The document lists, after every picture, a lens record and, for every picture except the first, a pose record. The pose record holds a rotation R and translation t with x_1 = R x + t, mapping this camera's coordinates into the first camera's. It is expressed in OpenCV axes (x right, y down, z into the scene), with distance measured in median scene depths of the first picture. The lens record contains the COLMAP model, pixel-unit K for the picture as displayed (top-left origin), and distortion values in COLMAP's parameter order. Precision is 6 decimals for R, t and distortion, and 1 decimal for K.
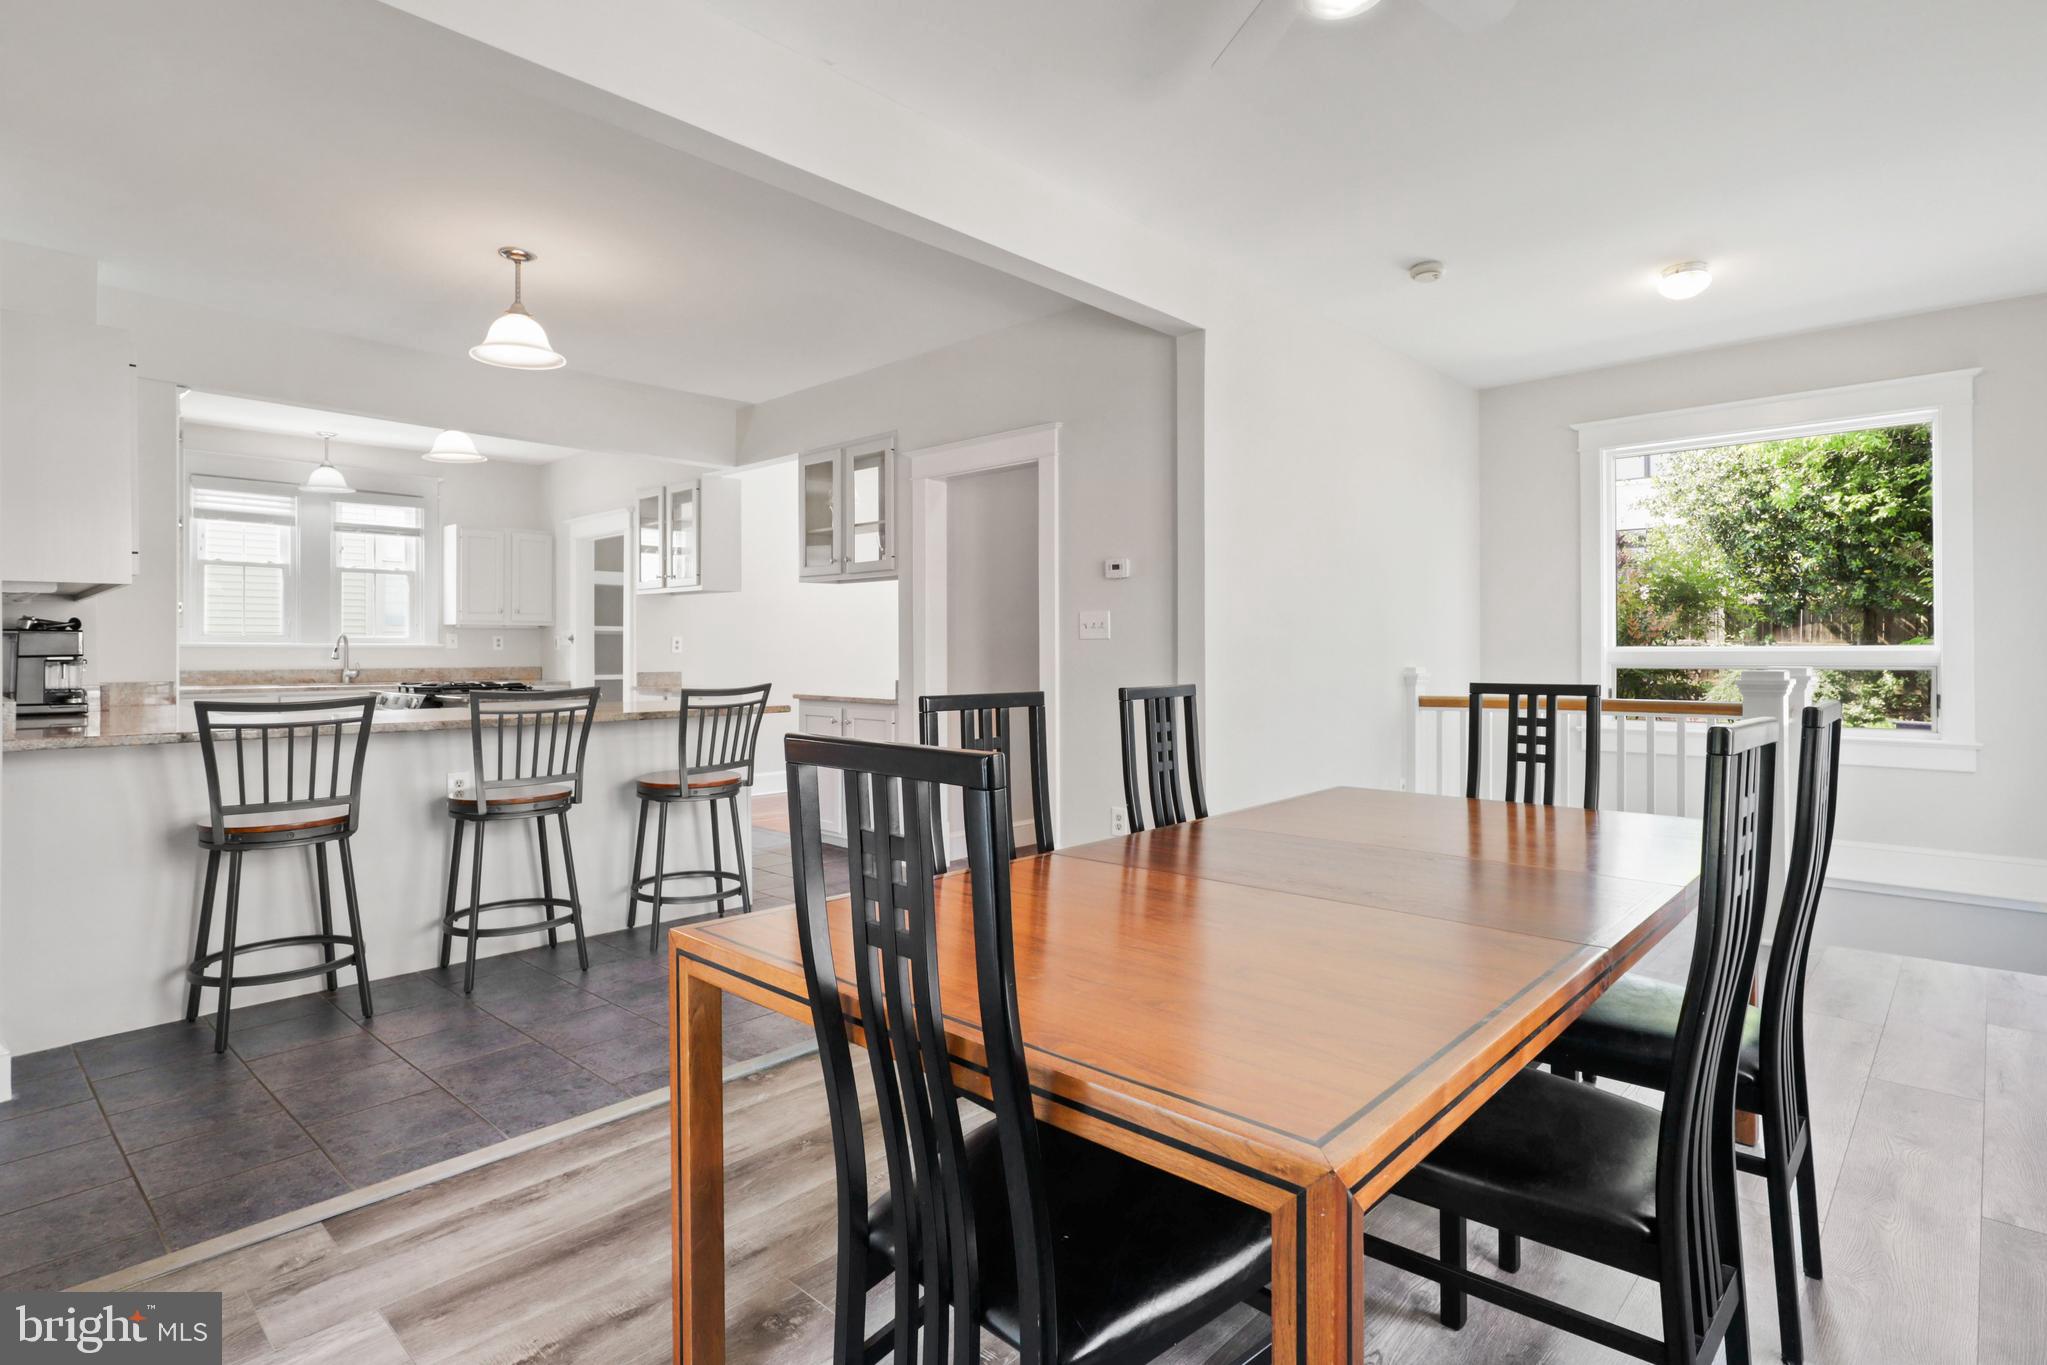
lens RADIAL K [[1037.9, 0, 1013.0], [0, 1037.9, 663.3], [0, 0, 1]] dist [-0.014213, 0.008488]
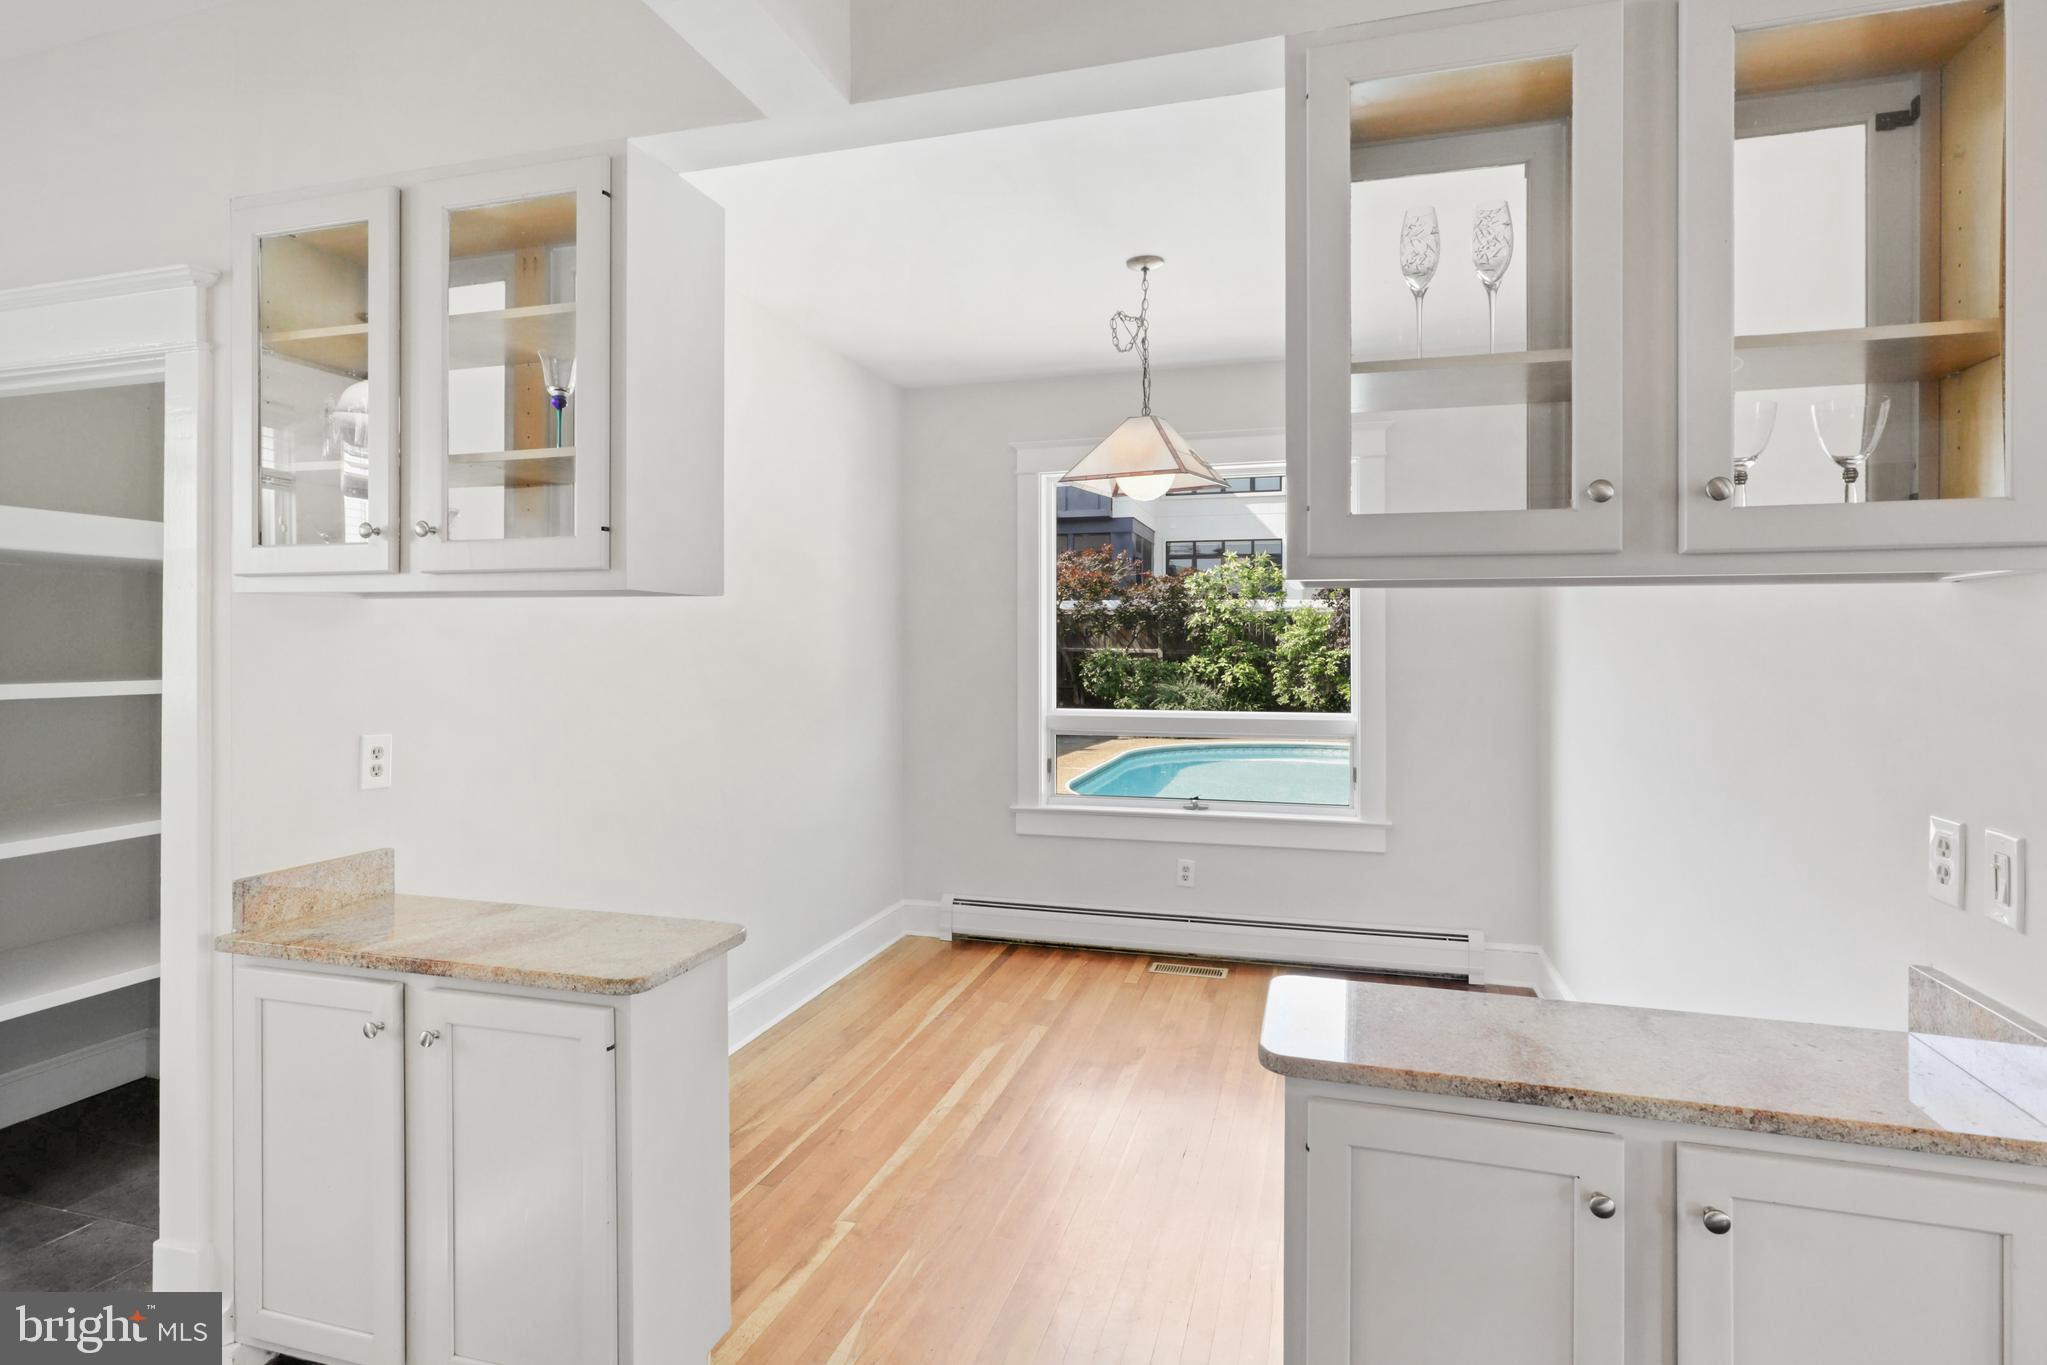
lens RADIAL K [[1037.9, 0, 1022.1], [0, 1037.9, 644.8], [0, 0, 1]] dist [-0.014213, 0.008488]
pose [[0.892772, 0.002788, 0.450500, -0.308547], [0.002866, 0.999925, -0.011867, -0.050240], [-0.450500, 0.011886, 0.892697, 0.682675]]
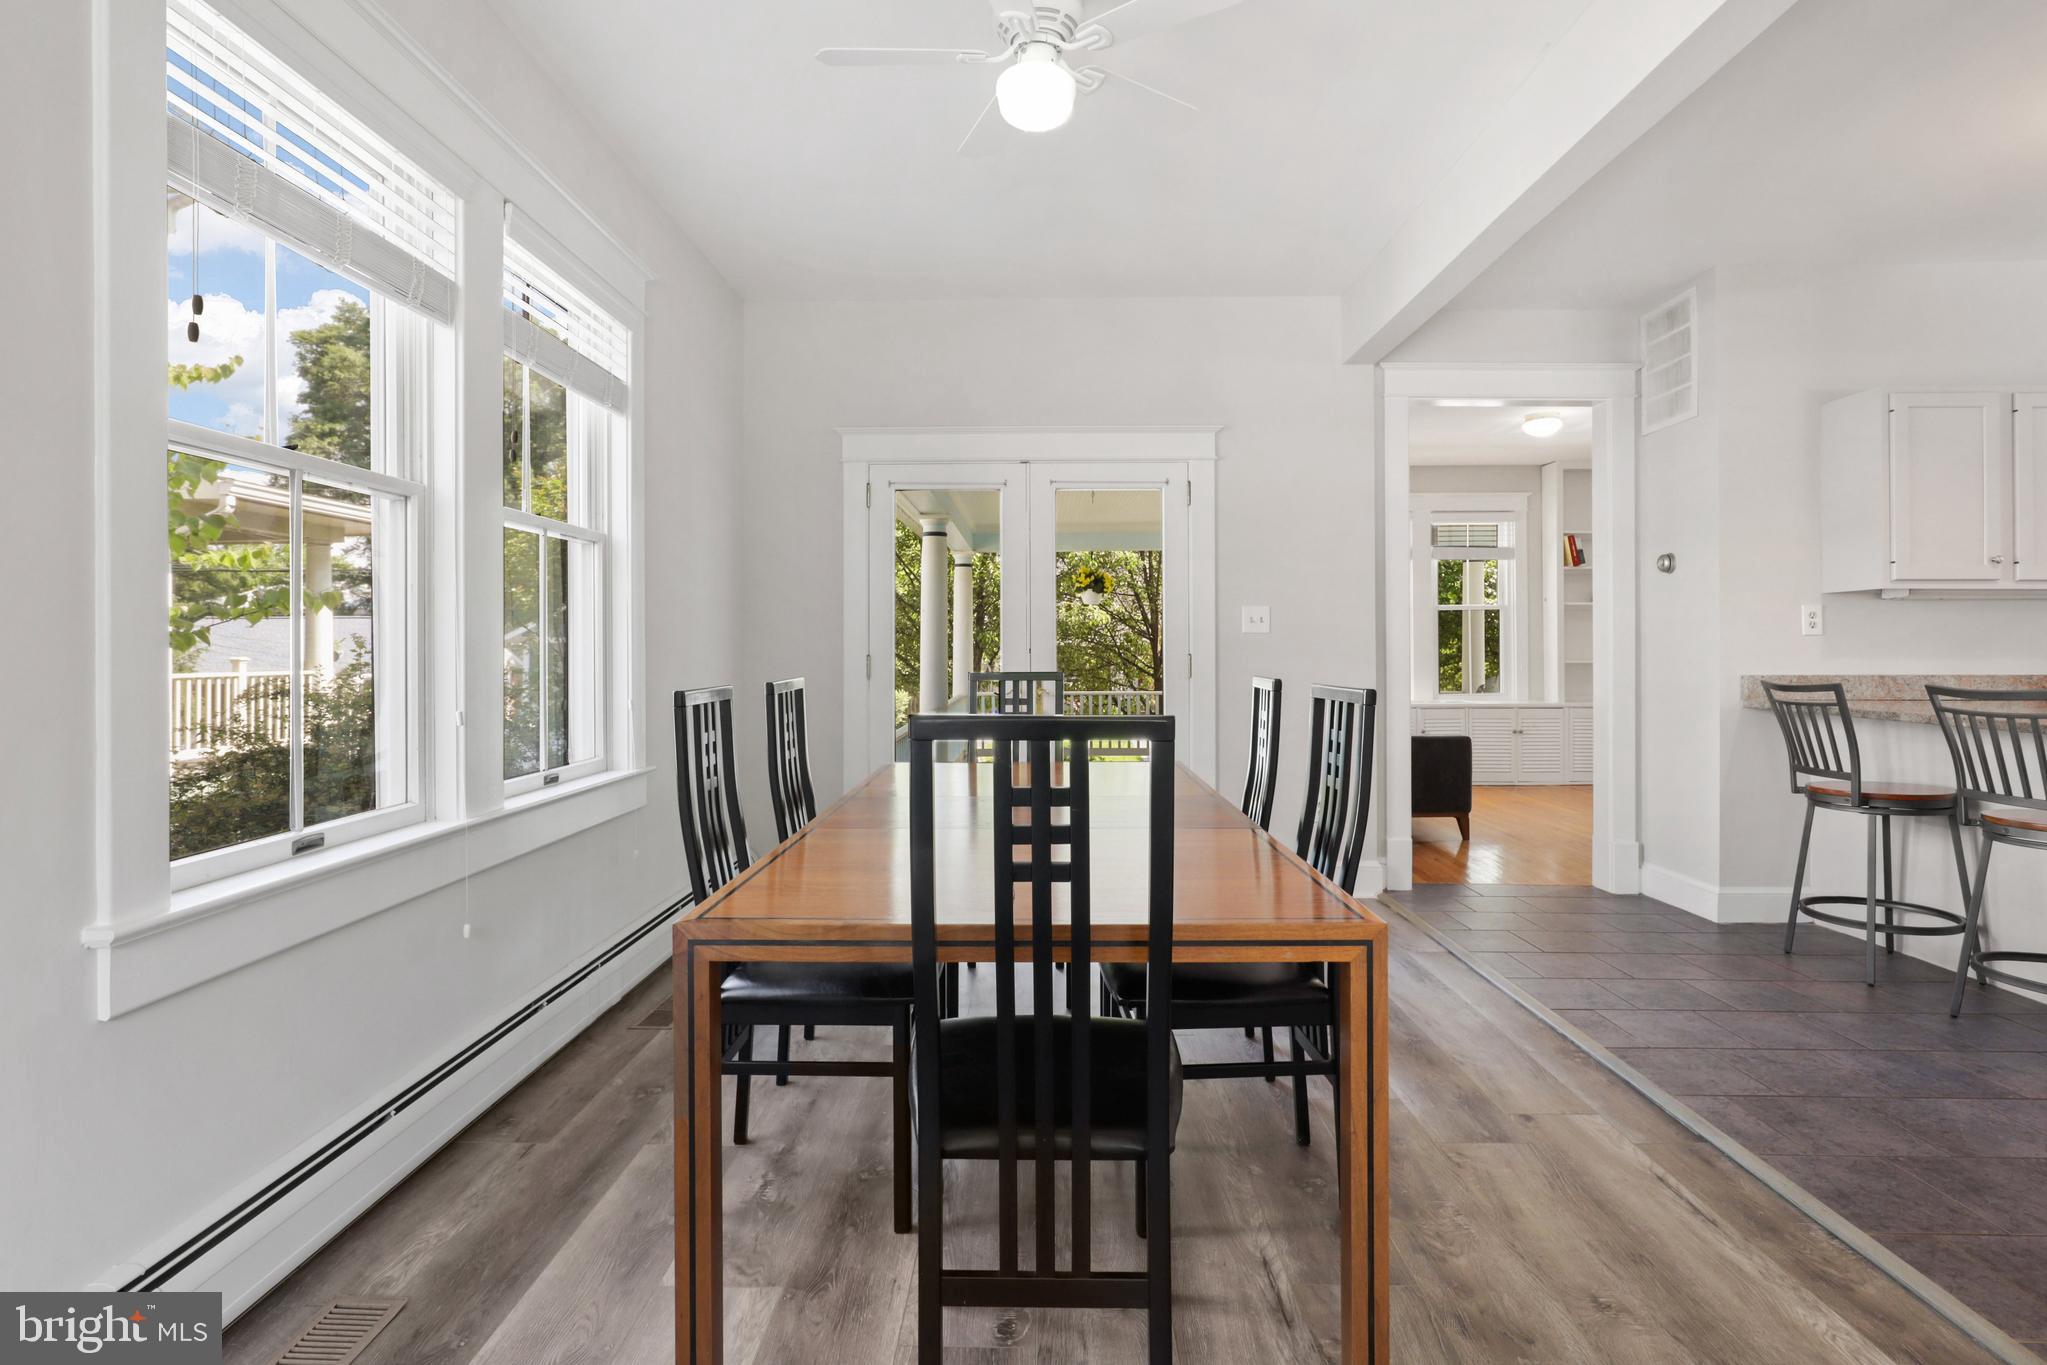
lens RADIAL K [[1037.9, 0, 1007.9], [0, 1037.9, 645.5], [0, 0, 1]] dist [-0.014213, 0.008488]
pose [[-0.743108, 0.002827, -0.669166, 0.322297], [-0.006200, 0.999919, 0.011109, -0.005957], [0.669143, 0.012404, -0.743030, 0.519670]]
